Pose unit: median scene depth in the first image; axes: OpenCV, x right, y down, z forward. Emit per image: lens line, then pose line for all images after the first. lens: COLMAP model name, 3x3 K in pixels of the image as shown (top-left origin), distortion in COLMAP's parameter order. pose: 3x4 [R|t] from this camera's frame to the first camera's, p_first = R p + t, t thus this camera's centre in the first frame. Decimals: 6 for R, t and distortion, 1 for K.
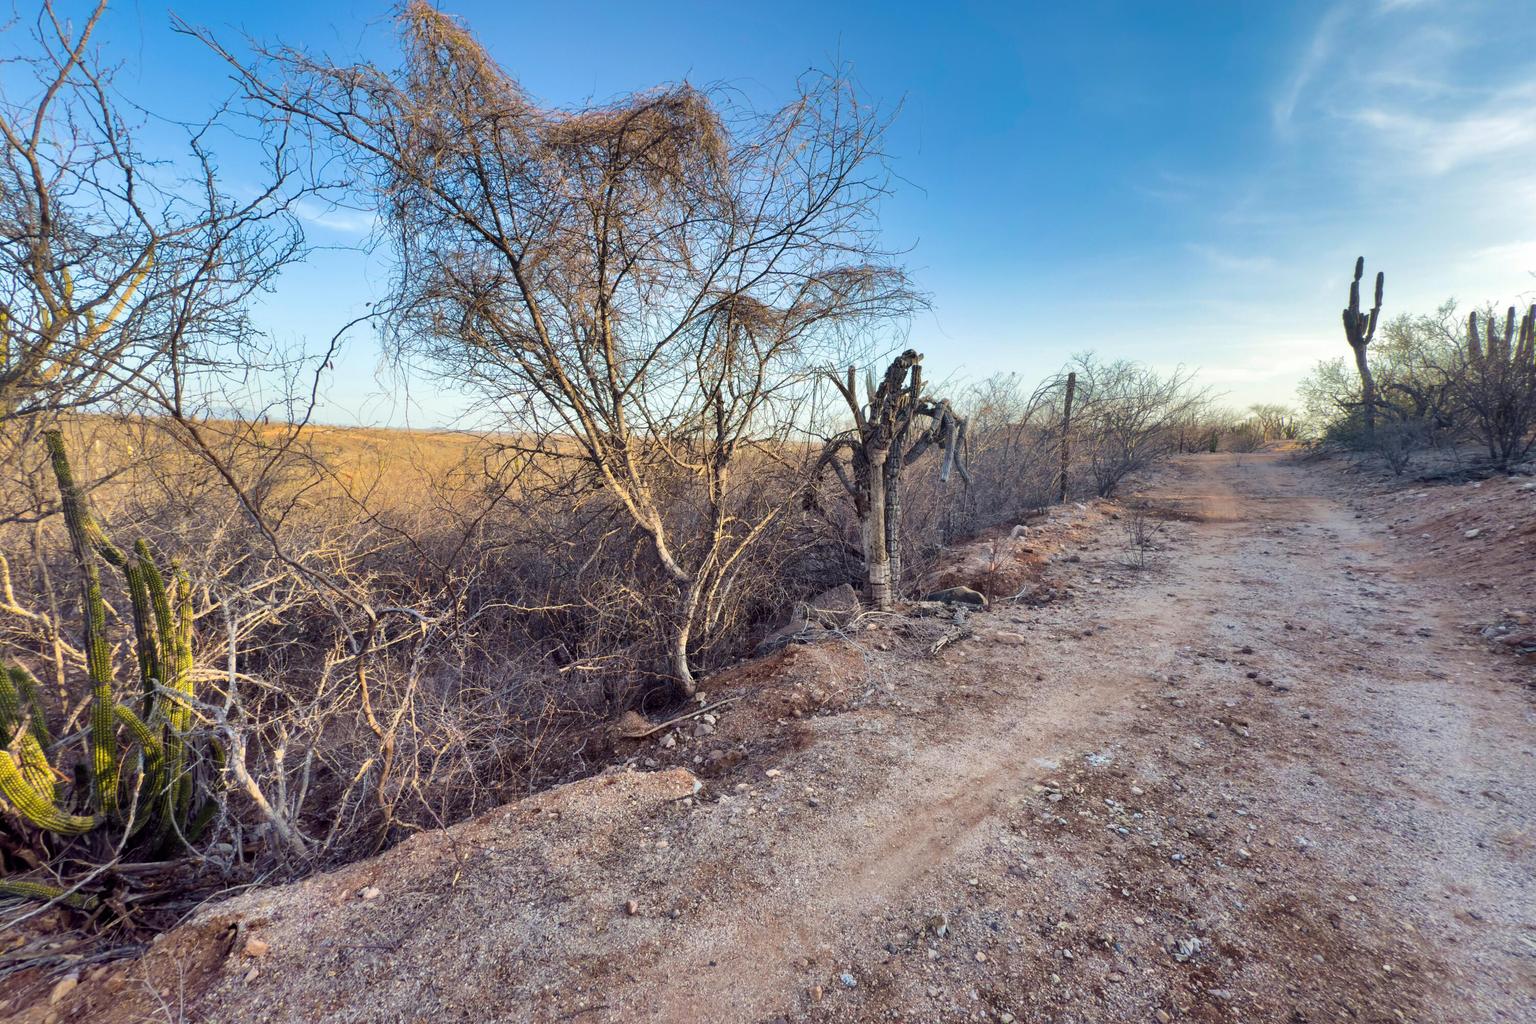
lens RADIAL K [[613.5, 0, 766.8], [0, 613.5, 529.4], [0, 0, 1]] dist [-0.000436, -0.000051]
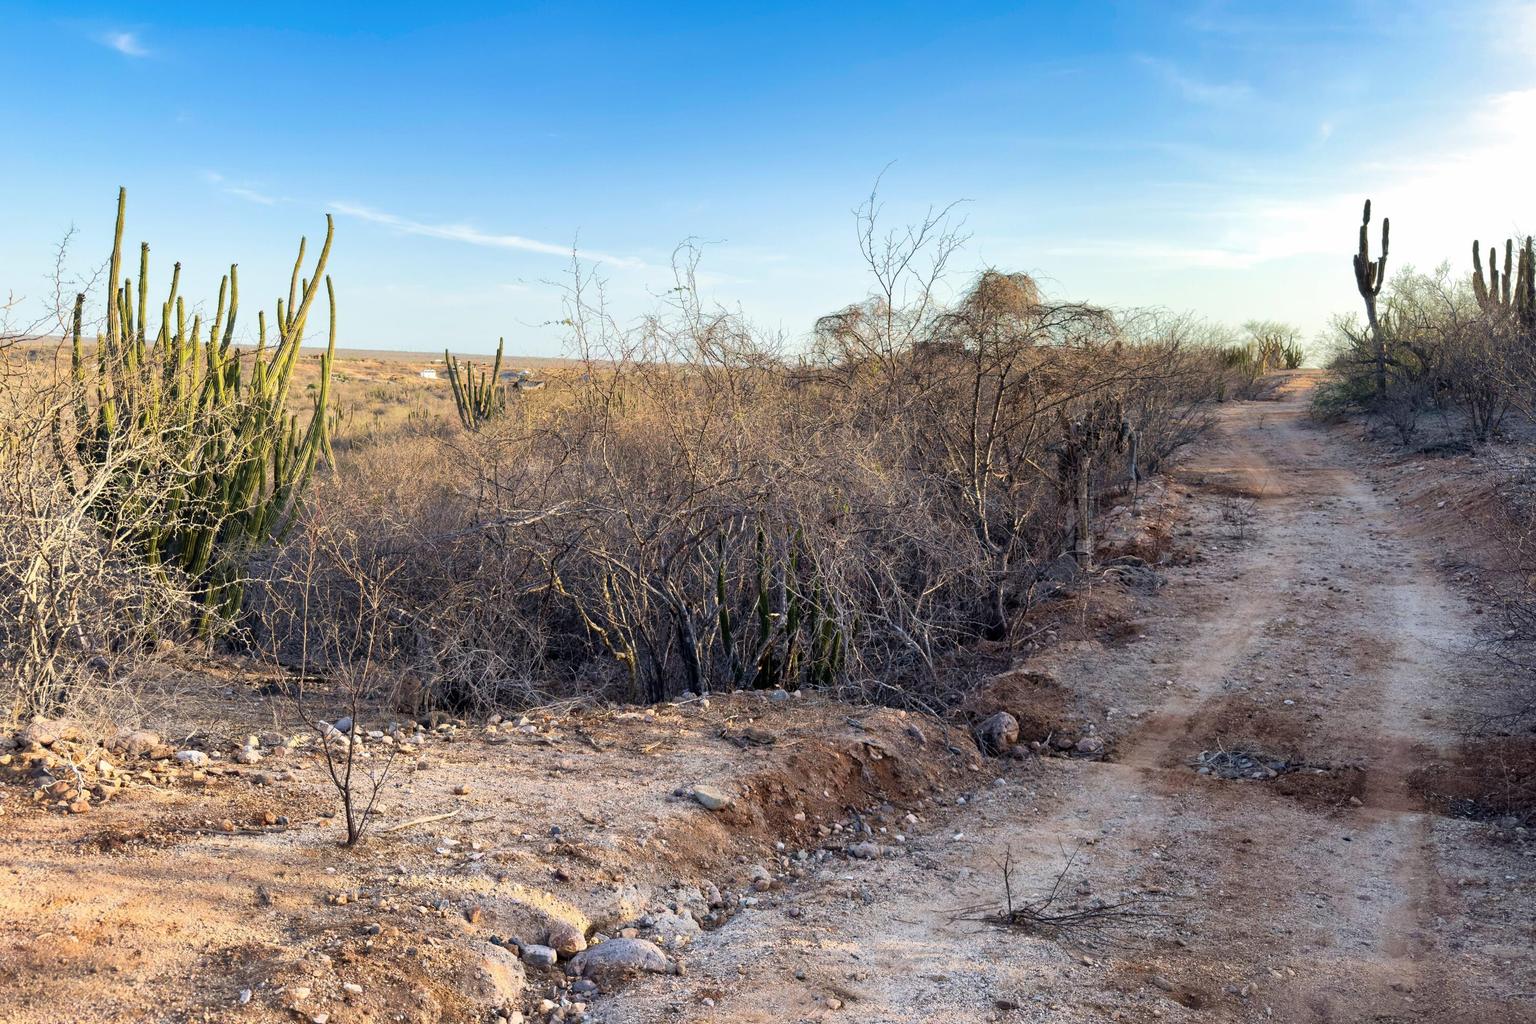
lens RADIAL K [[1072.4, 0, 768.0], [0, 1072.4, 512.0], [0, 0, 1]] dist [-0.006888, -0.001653]
pose [[0.967988, -0.030582, 0.249125, -1.551533], [0.030901, 0.999519, 0.002630, -0.048313], [-0.249085, 0.005152, 0.968468, -1.602822]]
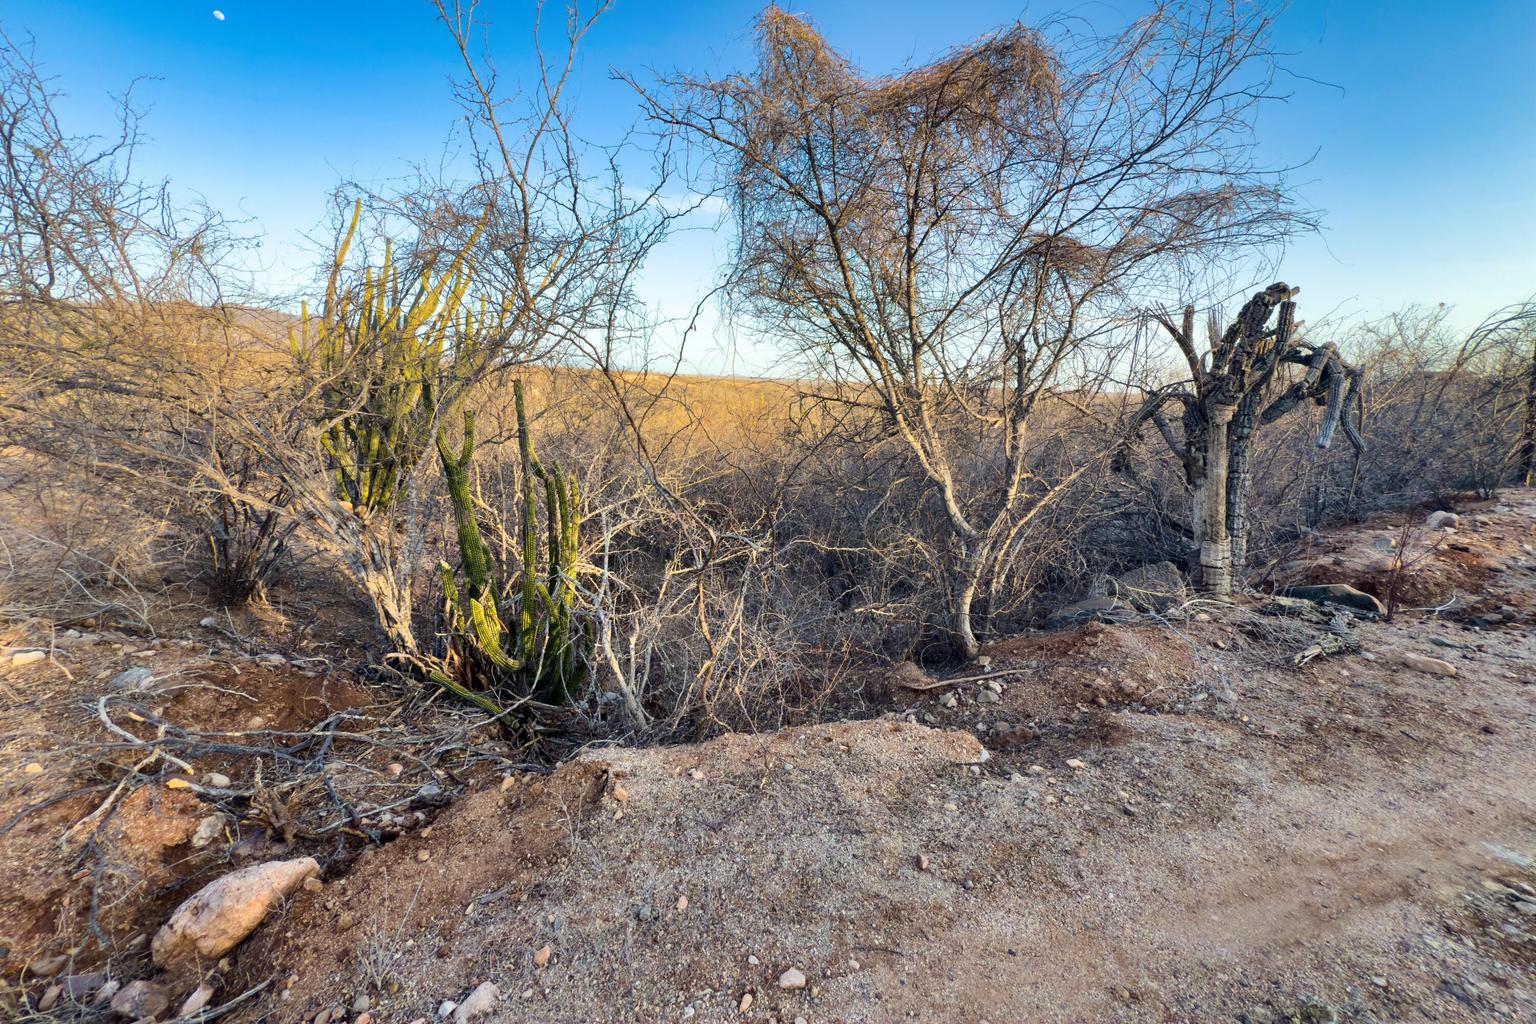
lens RADIAL K [[612.6, 0, 768.5], [0, 612.6, 463.9], [0, 0, 1]] dist [0.000061, 0.000039]
pose [[0.903800, 0.063217, -0.423260, -0.030930], [-0.072517, 0.997350, -0.005886, -0.002184], [0.421766, 0.036014, 0.905989, -0.013593]]
